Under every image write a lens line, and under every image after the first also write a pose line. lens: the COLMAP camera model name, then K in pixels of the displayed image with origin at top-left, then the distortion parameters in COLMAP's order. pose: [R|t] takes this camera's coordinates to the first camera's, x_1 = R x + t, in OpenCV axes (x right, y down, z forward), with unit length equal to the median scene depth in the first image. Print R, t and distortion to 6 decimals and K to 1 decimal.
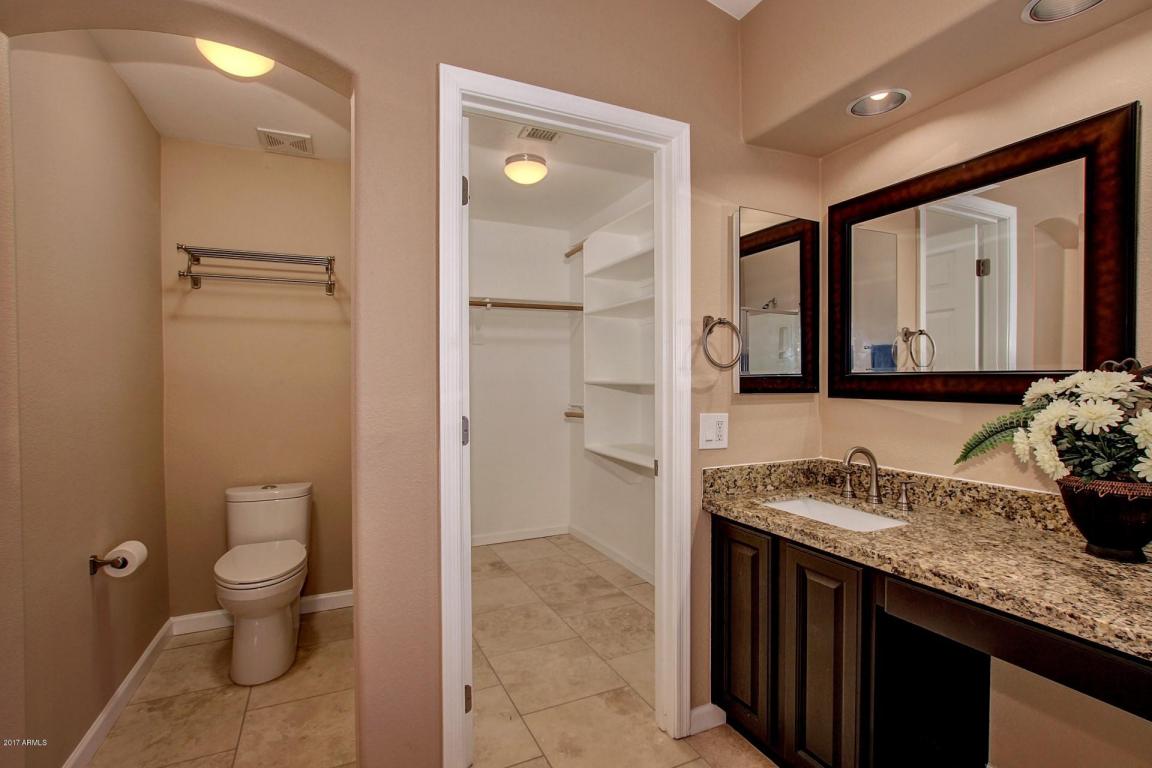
lens RADIAL K [[533.9, 0, 579.9], [0, 533.9, 385.5], [0, 0, 1]] dist [-0.029358, 0.001674]
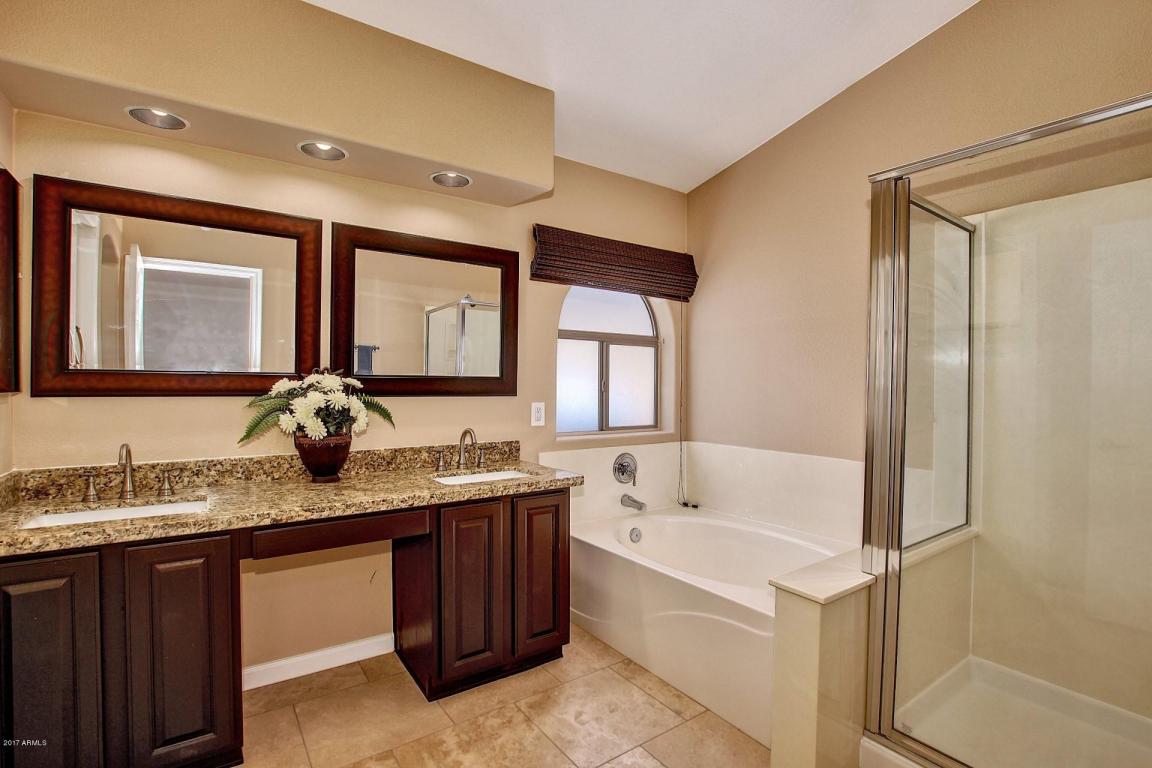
lens RADIAL K [[533.9, 0, 582.0], [0, 533.9, 387.0], [0, 0, 1]] dist [-0.029358, 0.001674]
pose [[-0.182192, -0.005301, 0.983249, -0.694328], [0.001129, 0.999984, 0.005600, 0.003939], [-0.983262, 0.002131, -0.182183, 0.381293]]
